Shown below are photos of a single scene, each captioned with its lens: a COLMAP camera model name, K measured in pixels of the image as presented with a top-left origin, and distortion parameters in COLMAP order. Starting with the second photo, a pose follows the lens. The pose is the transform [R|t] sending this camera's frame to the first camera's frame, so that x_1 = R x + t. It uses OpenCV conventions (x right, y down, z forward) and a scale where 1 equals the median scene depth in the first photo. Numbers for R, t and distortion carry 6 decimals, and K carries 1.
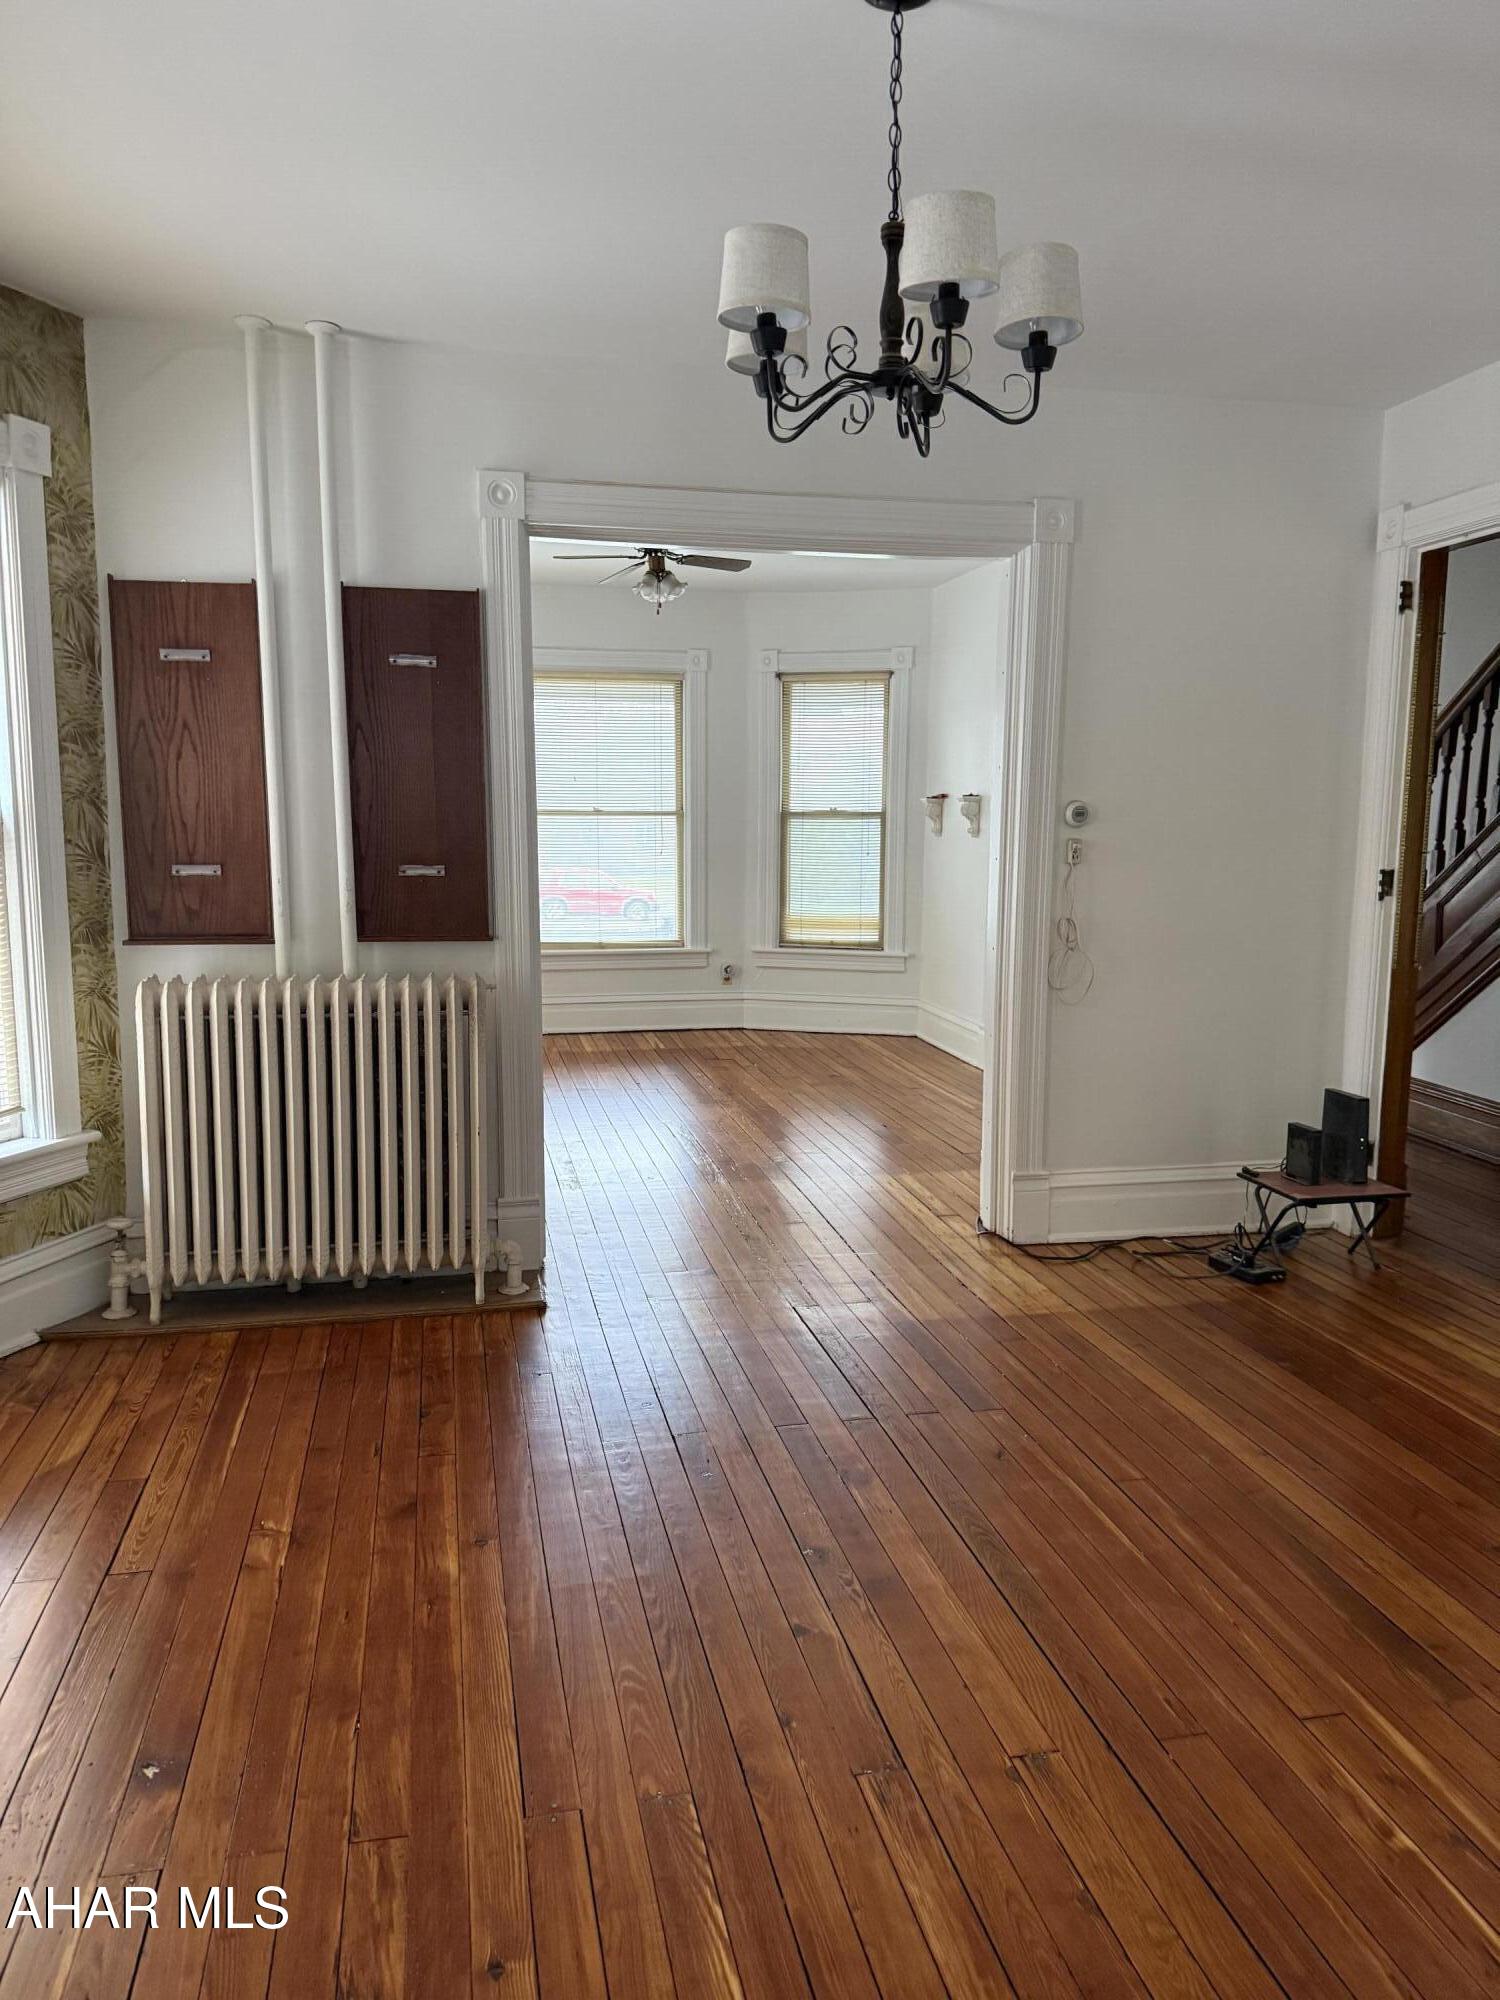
lens RADIAL K [[1402.2, 0, 749.5], [0, 1402.2, 1015.2], [0, 0, 1]] dist [0.075523, -0.110555]
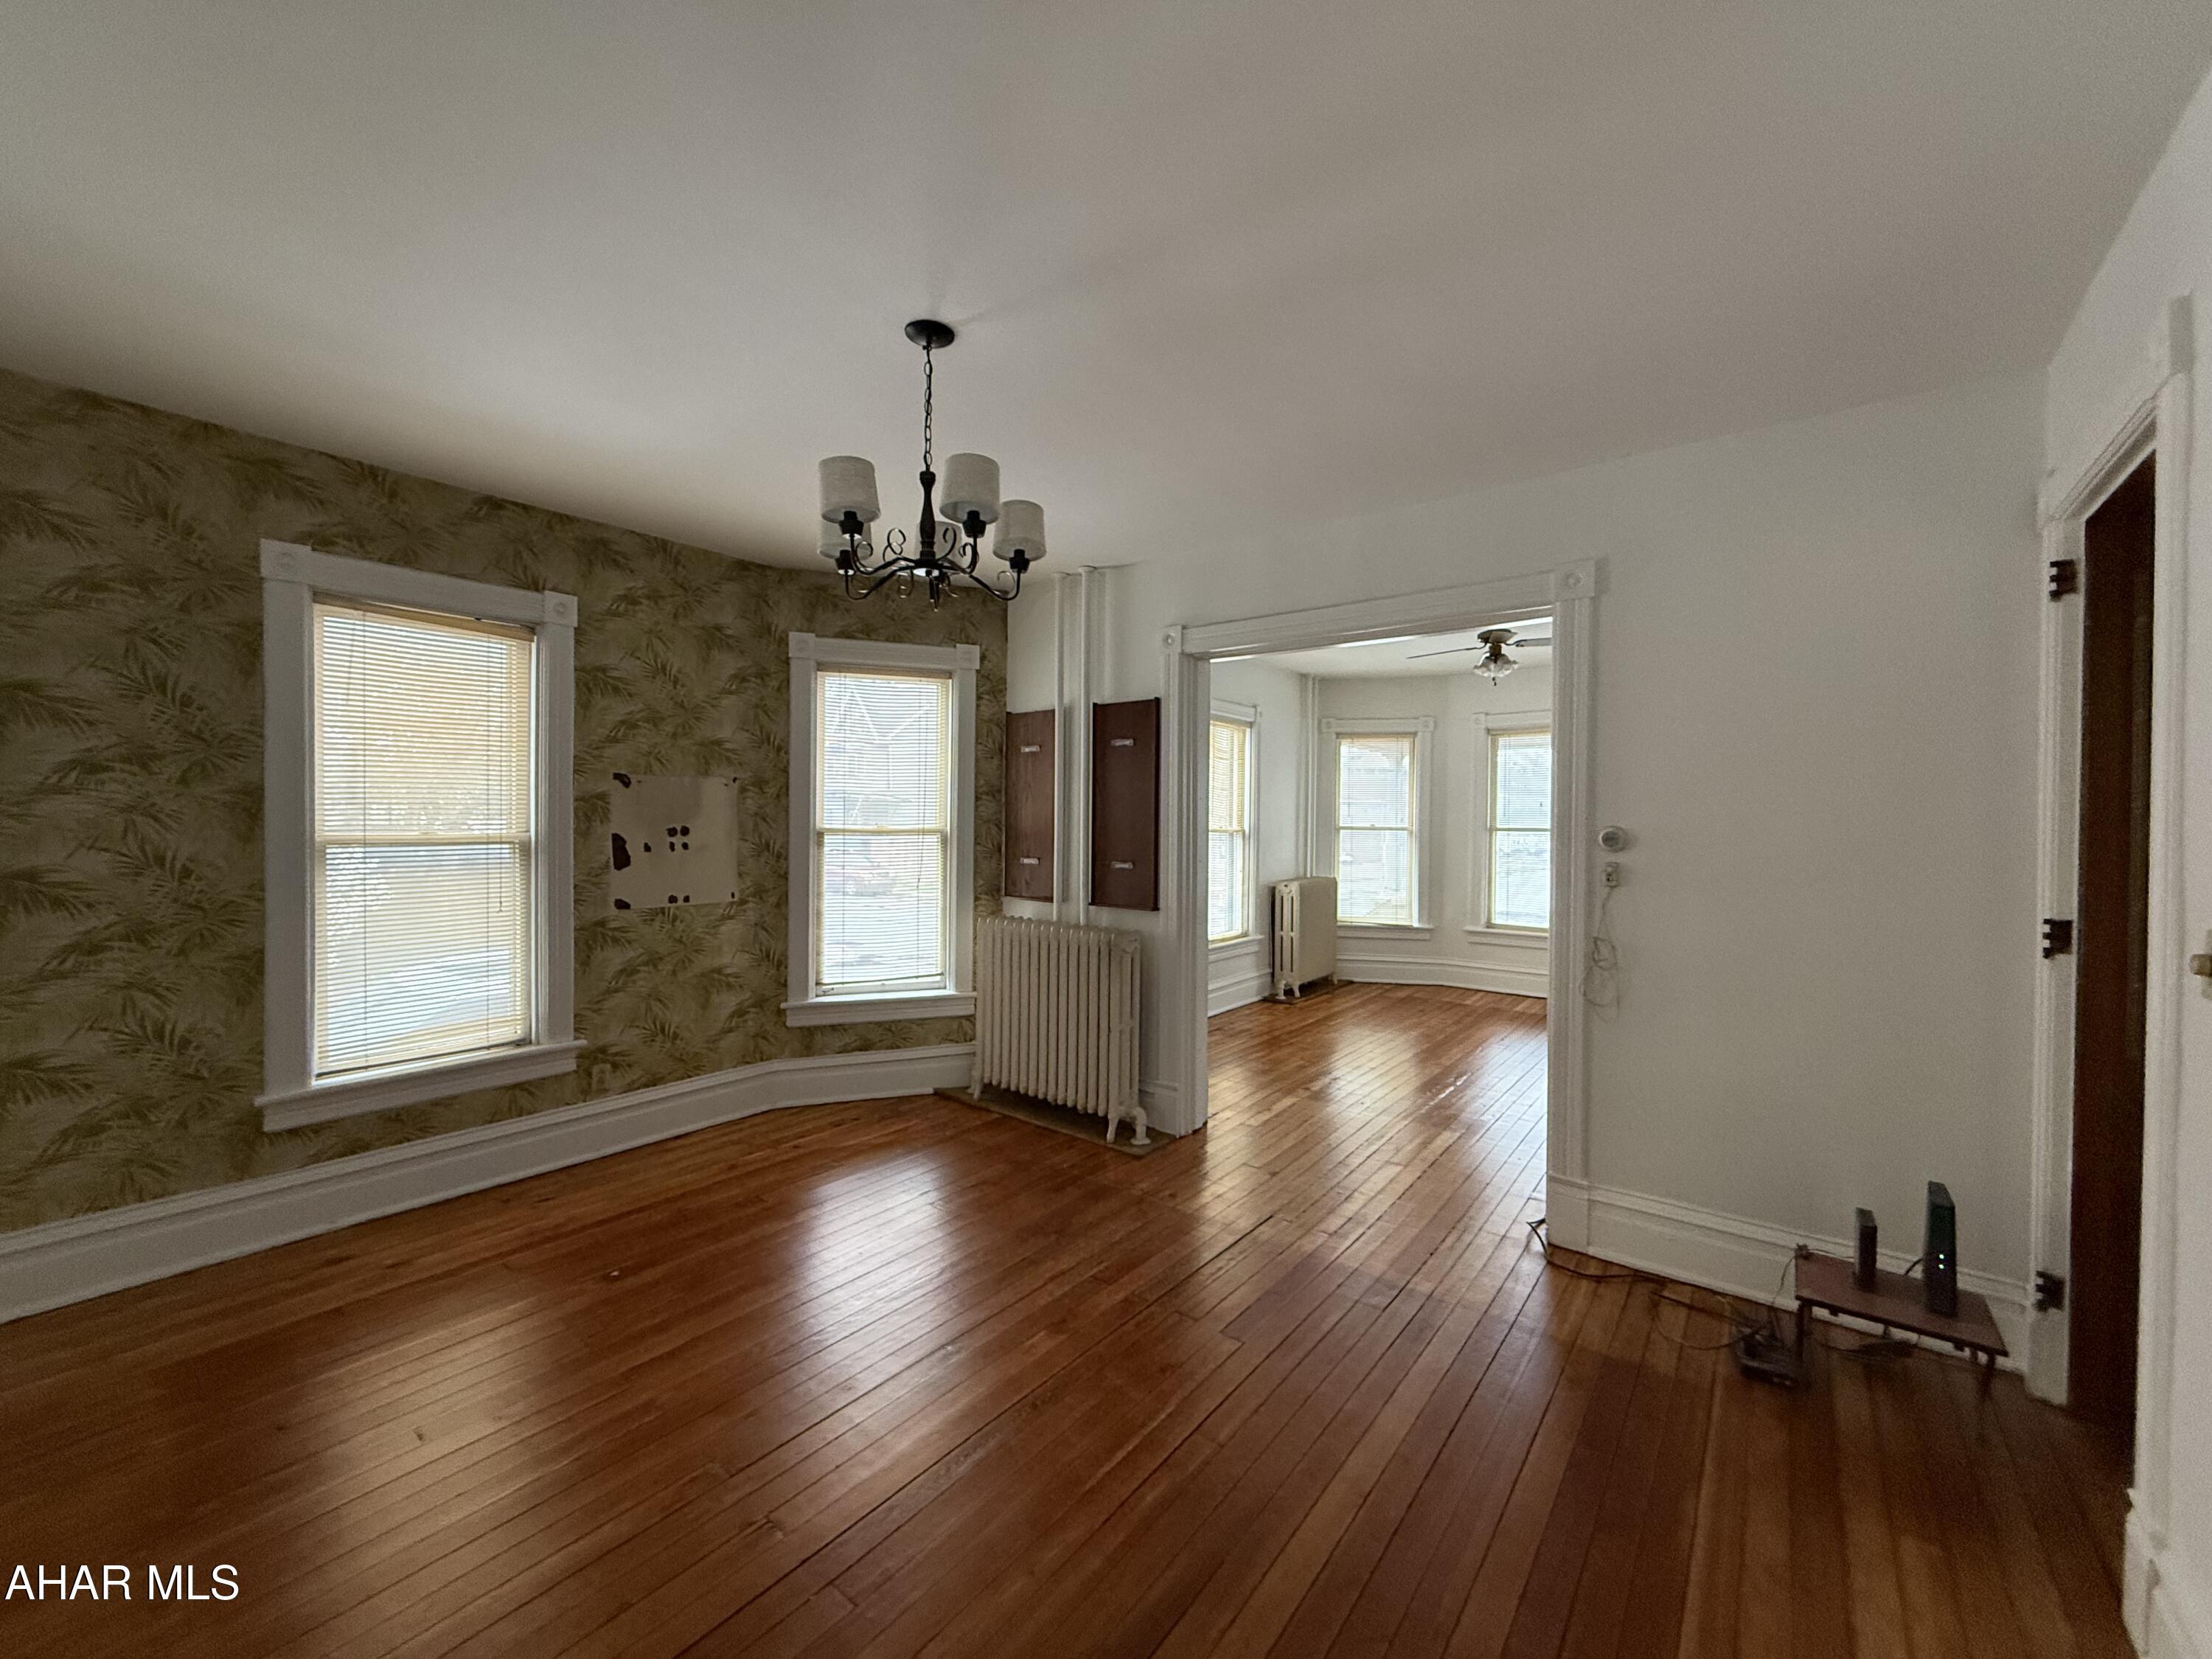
lens RADIAL K [[880.0, 0, 1091.7], [0, 880.0, 828.3], [0, 0, 1]] dist [0.000338, -0.000020]
pose [[0.631873, 0.009768, -0.775011, 0.556400], [-0.117254, 0.989617, -0.083126, -0.056951], [0.766152, 0.143398, 0.626457, 0.324580]]
